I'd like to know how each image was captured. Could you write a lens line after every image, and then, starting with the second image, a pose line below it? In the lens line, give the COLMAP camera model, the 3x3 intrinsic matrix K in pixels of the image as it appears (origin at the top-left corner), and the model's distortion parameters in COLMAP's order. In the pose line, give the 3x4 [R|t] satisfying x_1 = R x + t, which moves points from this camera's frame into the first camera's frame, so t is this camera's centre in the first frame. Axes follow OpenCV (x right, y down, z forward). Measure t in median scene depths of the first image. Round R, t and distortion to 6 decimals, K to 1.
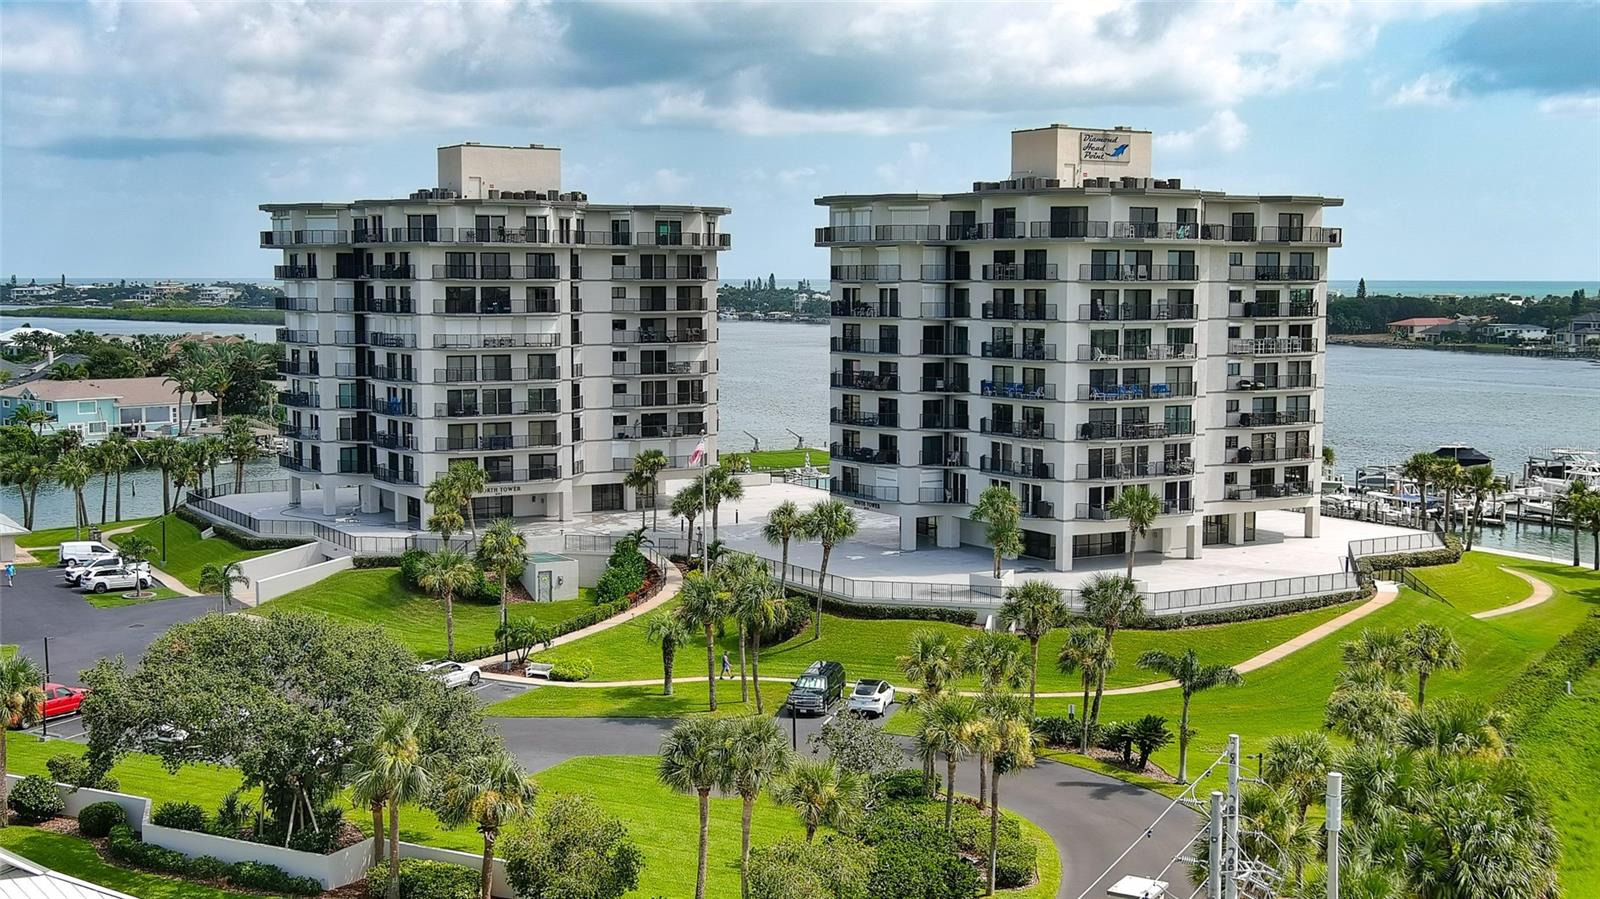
lens RADIAL K [[1849.8, 0, 754.3], [0, 1849.8, 448.1], [0, 0, 1]] dist [0.050063, 0.000000]
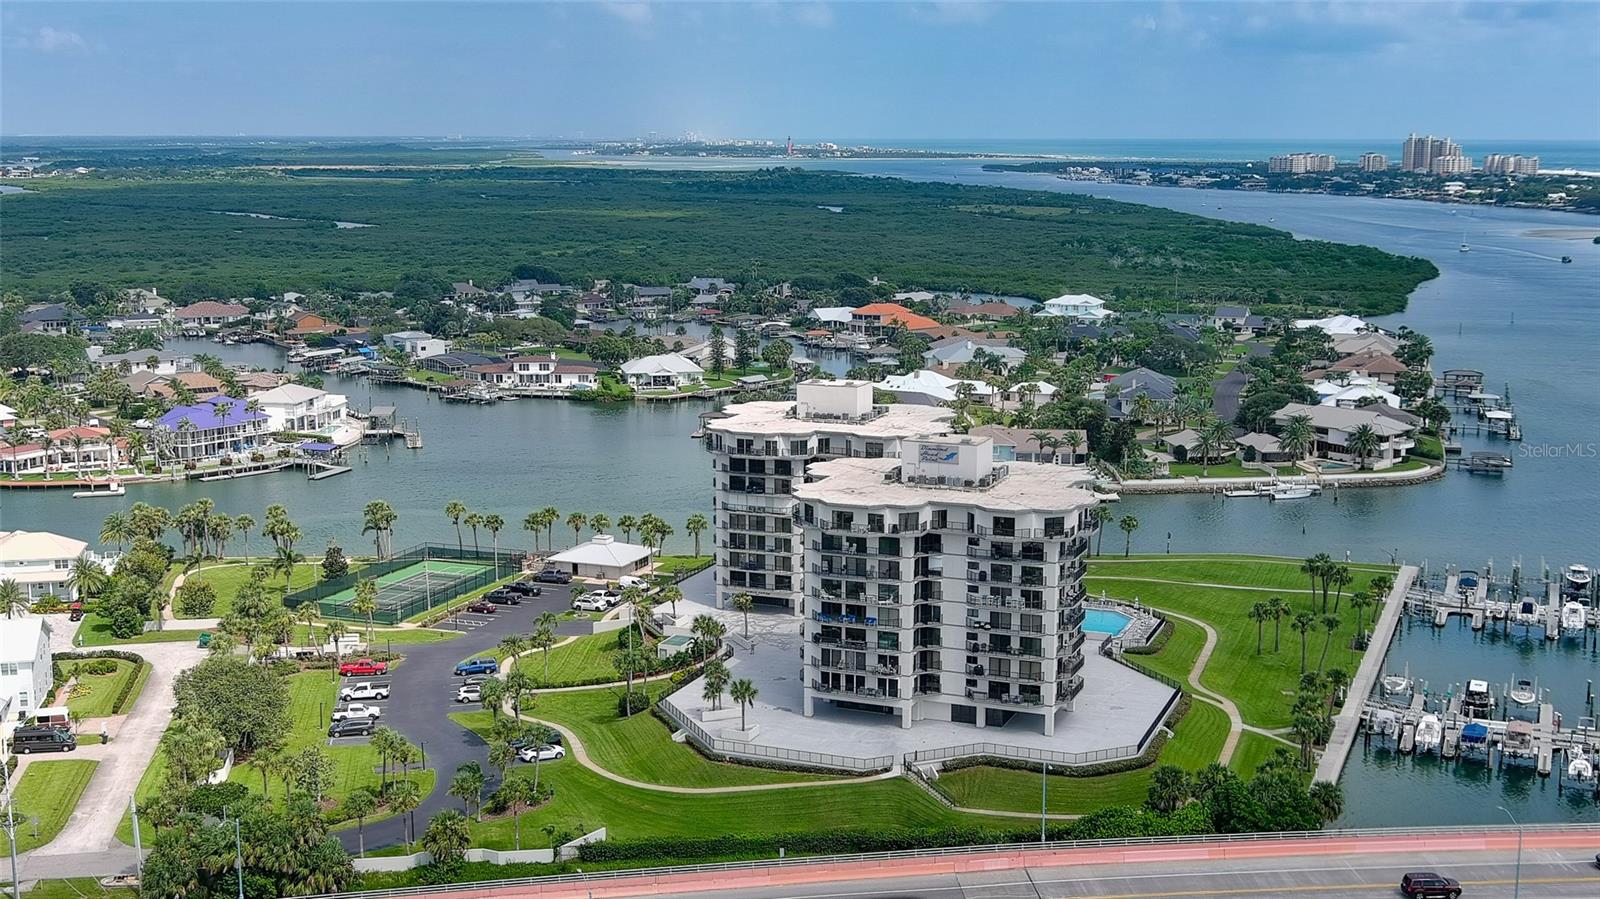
lens RADIAL K [[1849.8, 0, 800.7], [0, 1849.8, 448.9], [0, 0, 1]] dist [0.050063, 0.000000]
pose [[0.605397, 0.129166, -0.785373, 1.339933], [-0.066666, 0.991506, 0.111679, -0.334007], [0.793127, -0.015252, 0.608865, -0.028202]]
